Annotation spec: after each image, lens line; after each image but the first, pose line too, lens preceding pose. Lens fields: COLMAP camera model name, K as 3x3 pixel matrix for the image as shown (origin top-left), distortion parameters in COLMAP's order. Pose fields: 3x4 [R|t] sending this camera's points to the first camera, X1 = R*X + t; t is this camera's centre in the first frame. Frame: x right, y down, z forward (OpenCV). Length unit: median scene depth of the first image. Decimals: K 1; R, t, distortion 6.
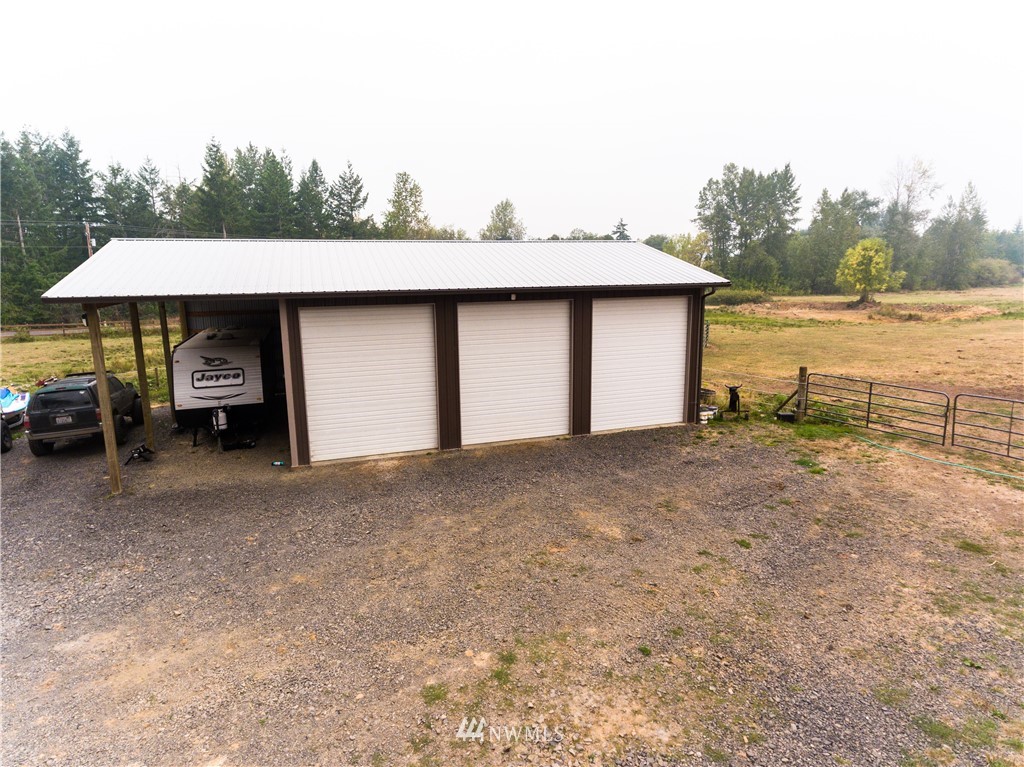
lens RADIAL K [[587.5, 0, 509.9], [0, 587.5, 383.6], [0, 0, 1]] dist [0.013715, -0.000364]
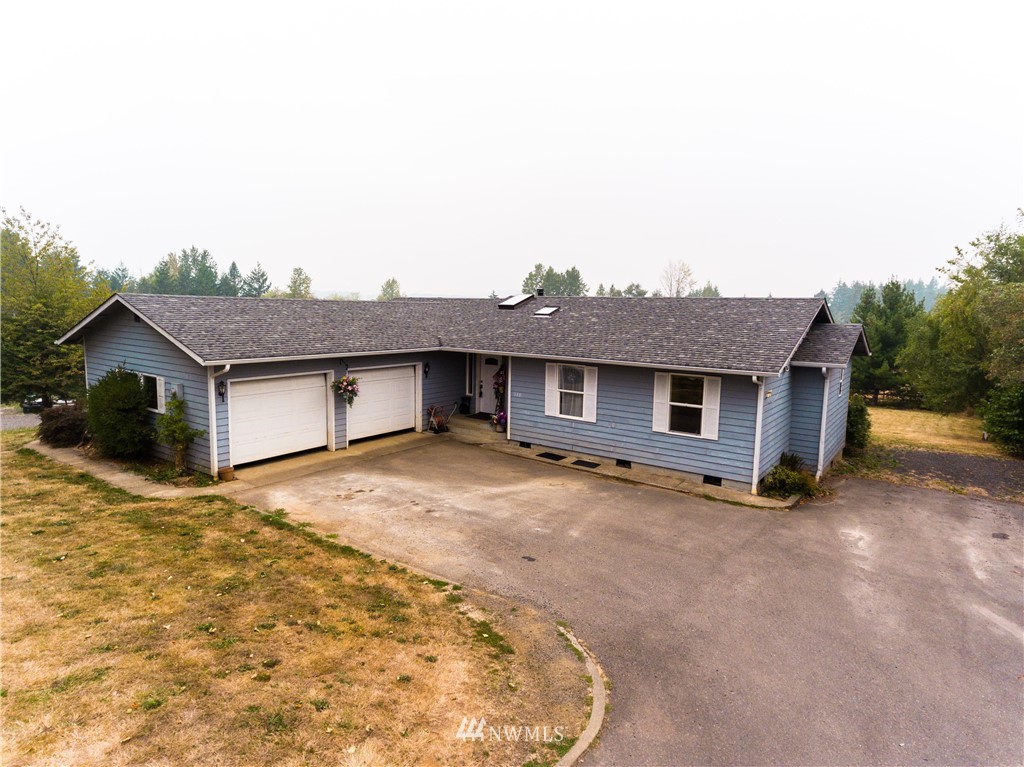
lens RADIAL K [[587.5, 0, 514.8], [0, 587.5, 381.6], [0, 0, 1]] dist [0.013715, -0.000364]
pose [[0.997520, 0.019020, 0.067761, 0.286233], [-0.013228, 0.996299, -0.084927, 0.050233], [-0.069125, 0.083820, 0.994080, -0.526340]]
